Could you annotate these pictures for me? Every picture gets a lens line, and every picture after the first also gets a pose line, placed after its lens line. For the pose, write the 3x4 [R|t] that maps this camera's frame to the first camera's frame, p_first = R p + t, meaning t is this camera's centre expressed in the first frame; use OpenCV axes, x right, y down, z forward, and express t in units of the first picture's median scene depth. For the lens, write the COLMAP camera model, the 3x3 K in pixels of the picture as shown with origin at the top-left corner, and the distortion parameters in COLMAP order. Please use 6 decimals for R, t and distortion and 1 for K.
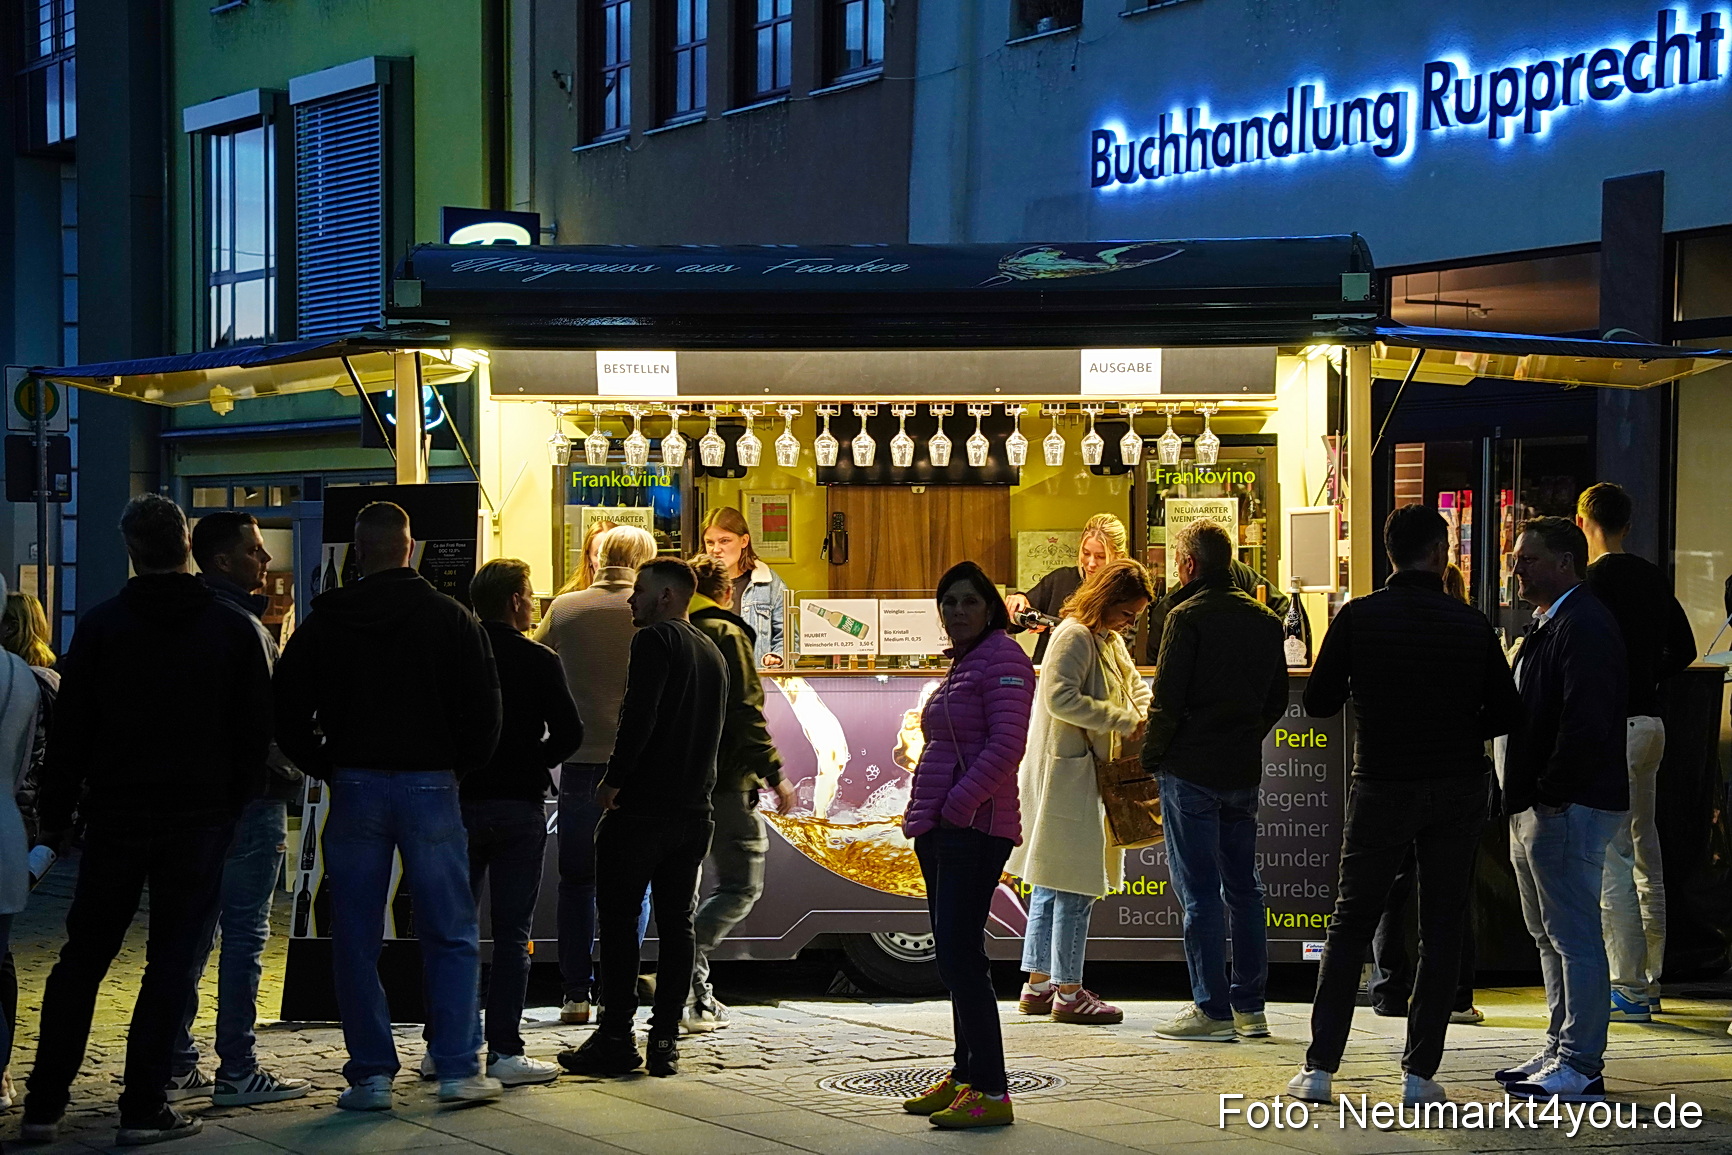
lens RADIAL K [[4081.2, 0, 866.0], [0, 4081.2, 577.5], [0, 0, 1]] dist [0.659004, 0.124438]
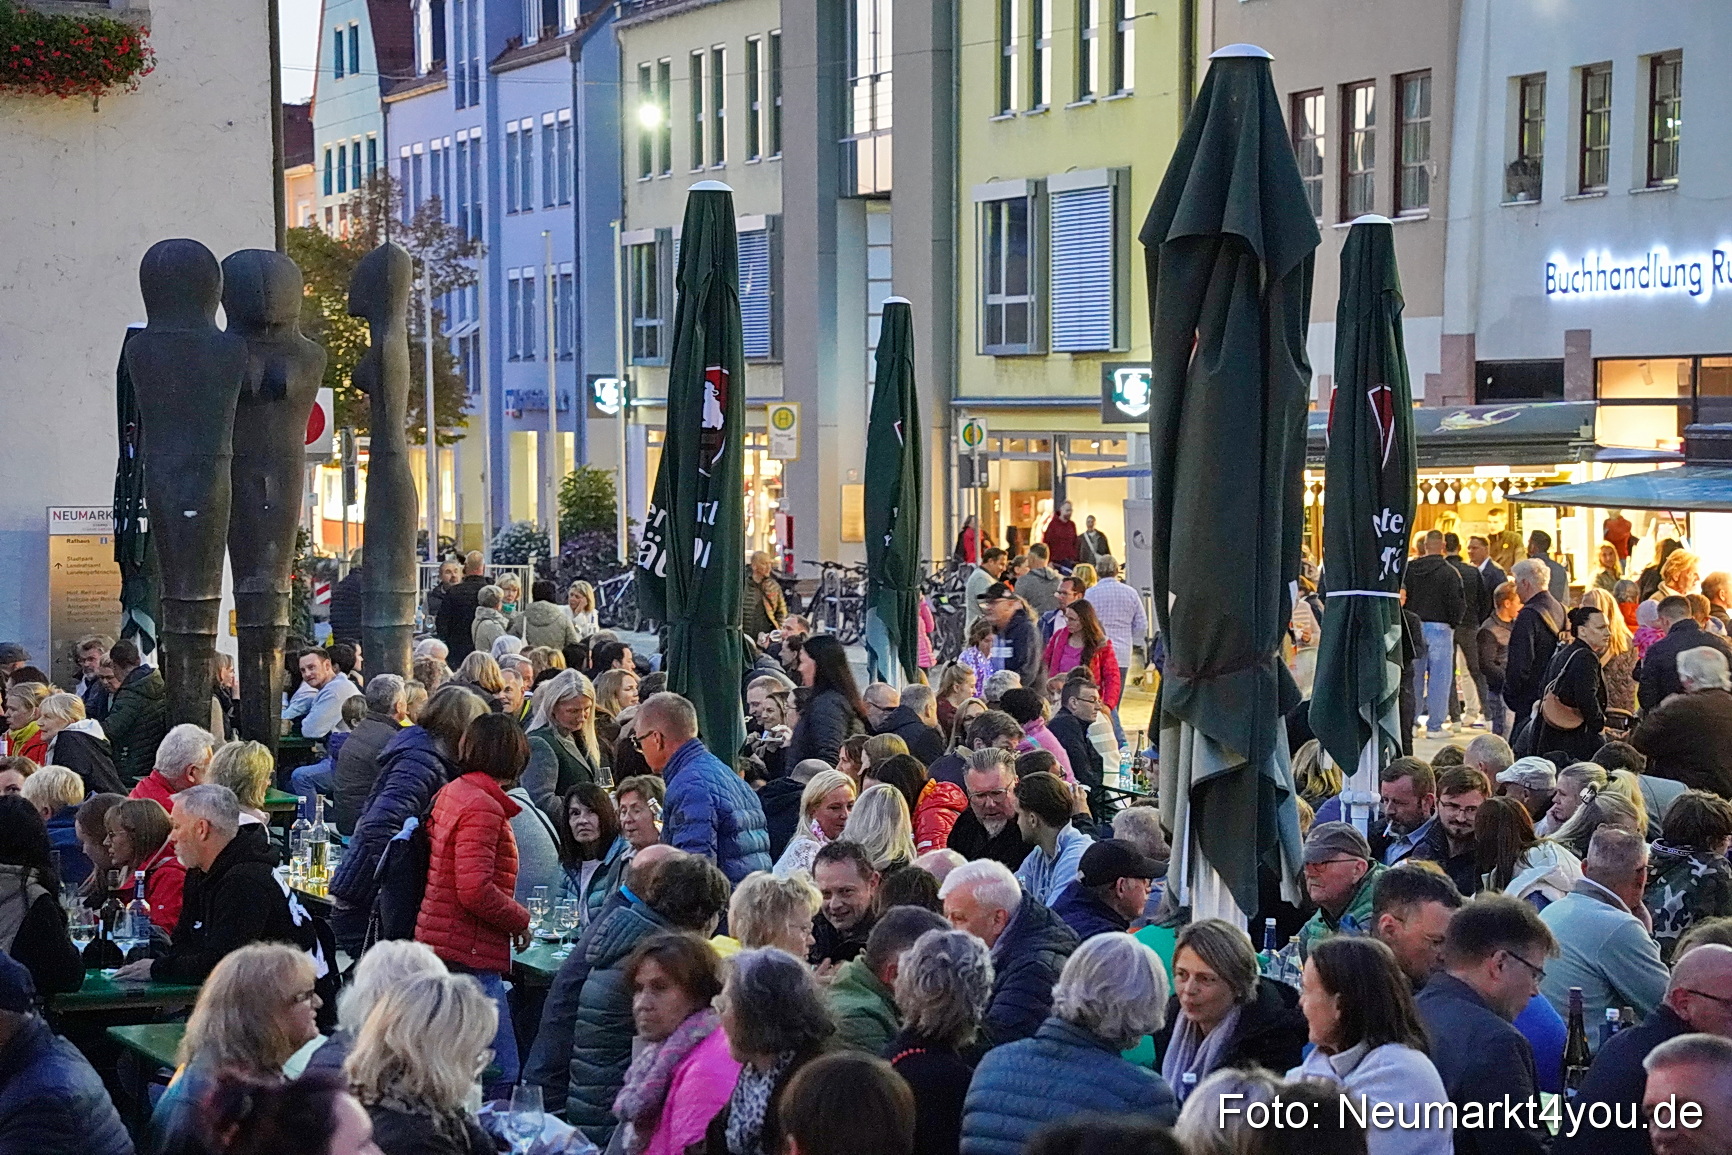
lens RADIAL K [[4710.7, 0, 897.2], [0, 4710.7, 544.4], [0, 0, 1]] dist [1.036197, -0.189989]
pose [[0.991552, -0.012637, -0.129096, 0.046885], [0.016431, 0.999462, 0.028368, -0.054251], [0.128668, -0.030250, 0.991226, -1.152445]]
